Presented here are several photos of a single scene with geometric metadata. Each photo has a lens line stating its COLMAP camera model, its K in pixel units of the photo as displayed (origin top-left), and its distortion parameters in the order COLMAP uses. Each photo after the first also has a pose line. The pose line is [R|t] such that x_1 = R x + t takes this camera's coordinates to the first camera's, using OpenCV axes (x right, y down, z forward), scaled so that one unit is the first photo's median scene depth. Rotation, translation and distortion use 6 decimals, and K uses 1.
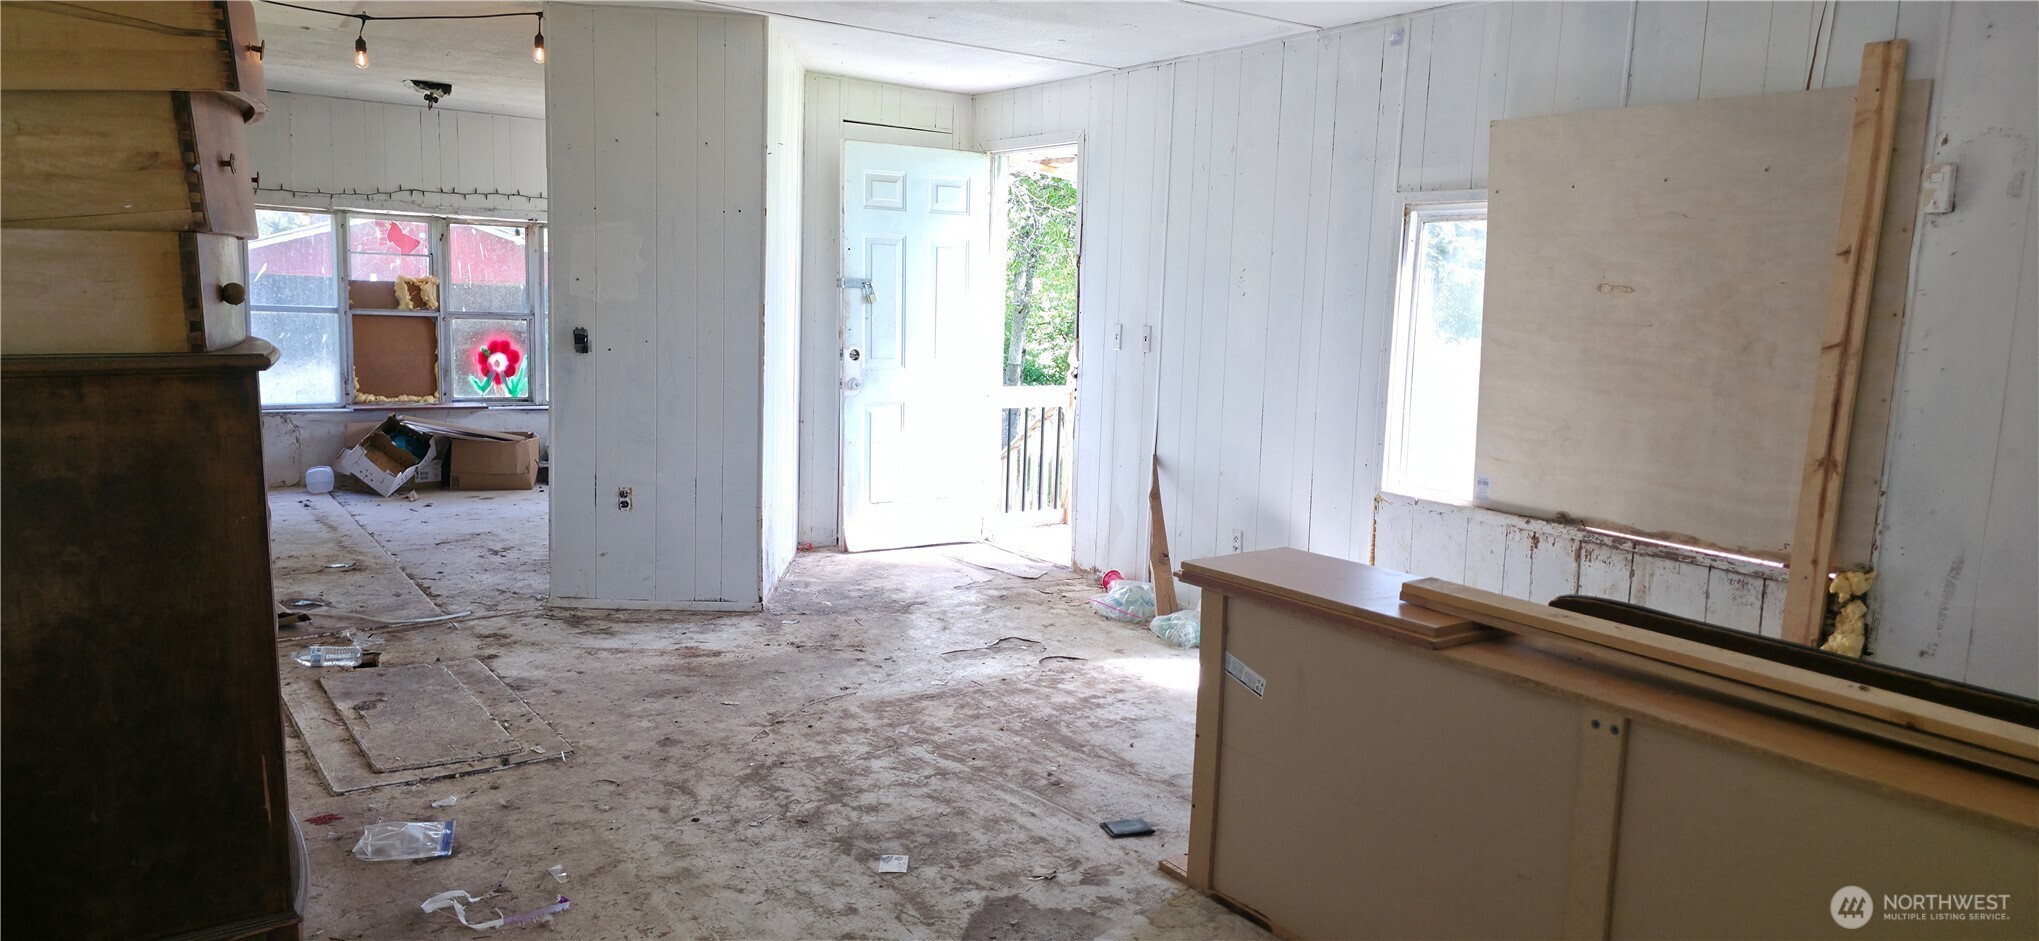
lens RADIAL K [[1265.4, 0, 1021.3], [0, 1265.4, 473.2], [0, 0, 1]] dist [-0.001151, -0.001572]
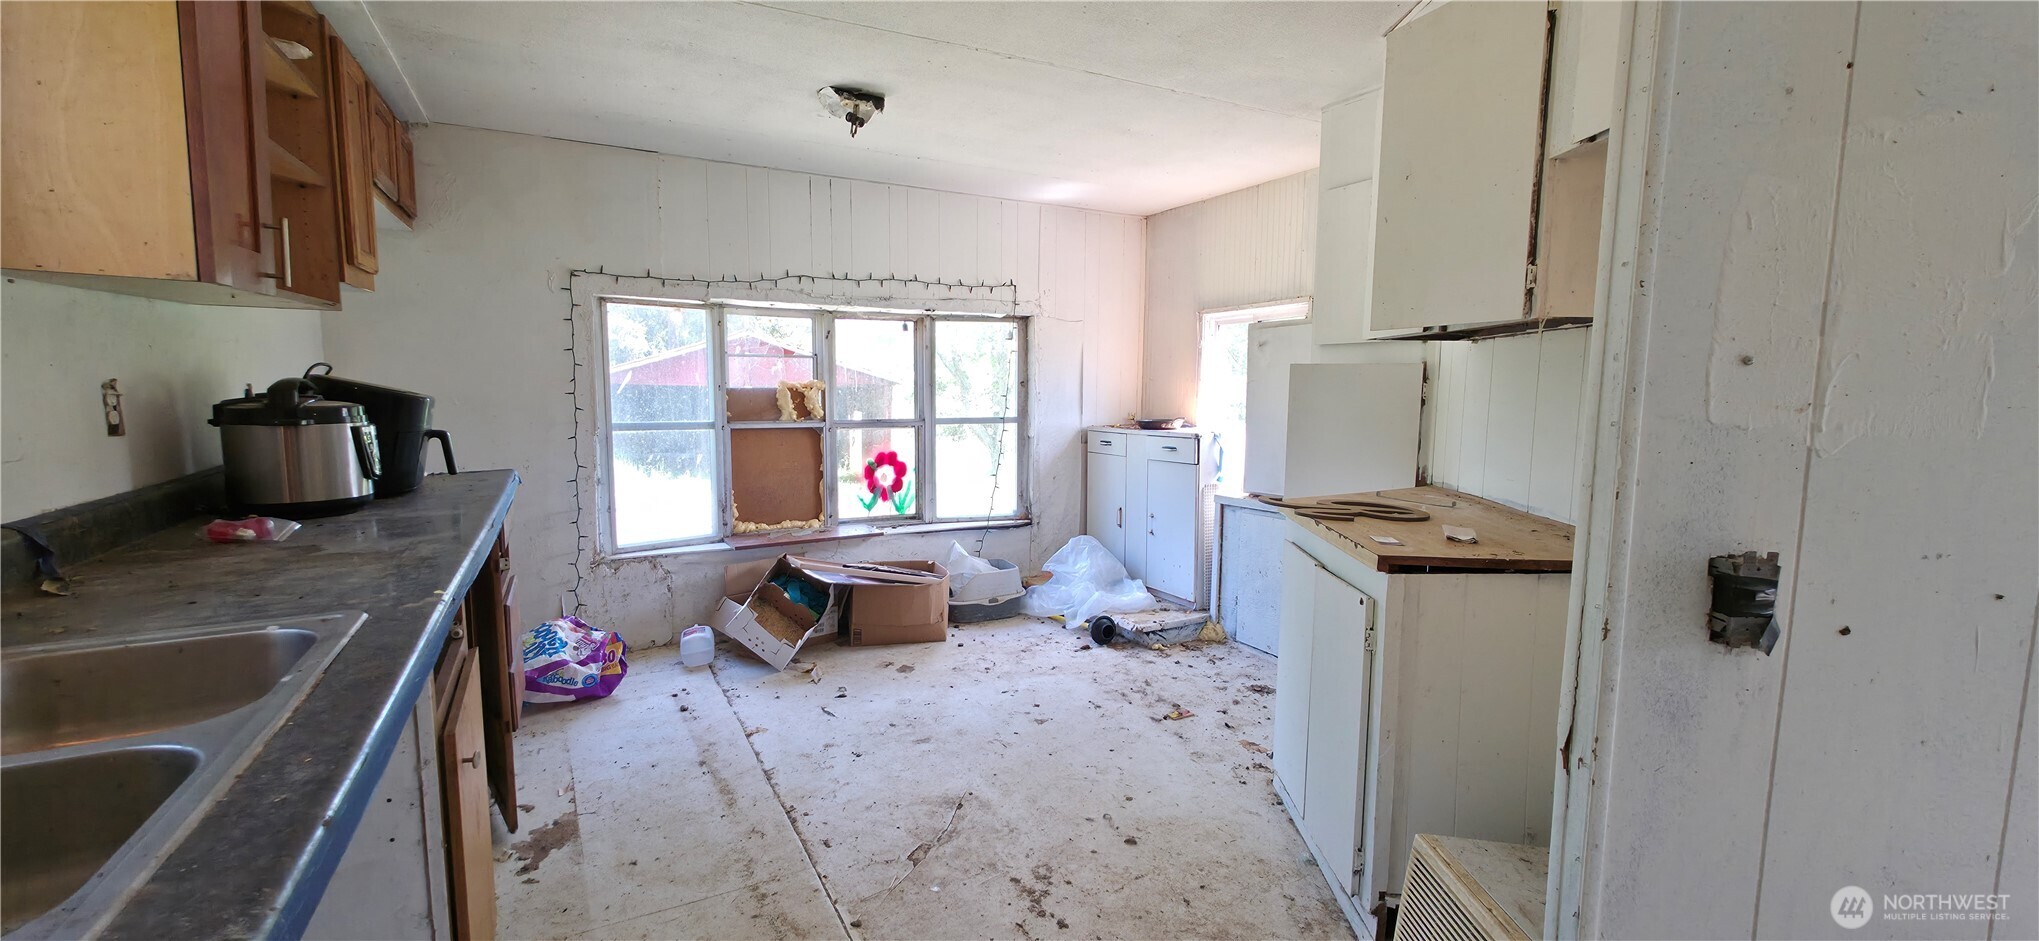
lens RADIAL K [[819.0, 0, 1017.1], [0, 819.0, 468.7], [0, 0, 1]] dist [0.003958, 0.000261]
pose [[0.993363, -0.022667, -0.112769, -0.275926], [0.018617, 0.999148, -0.036841, -0.074659], [0.113508, 0.034497, 0.992938, 0.477188]]
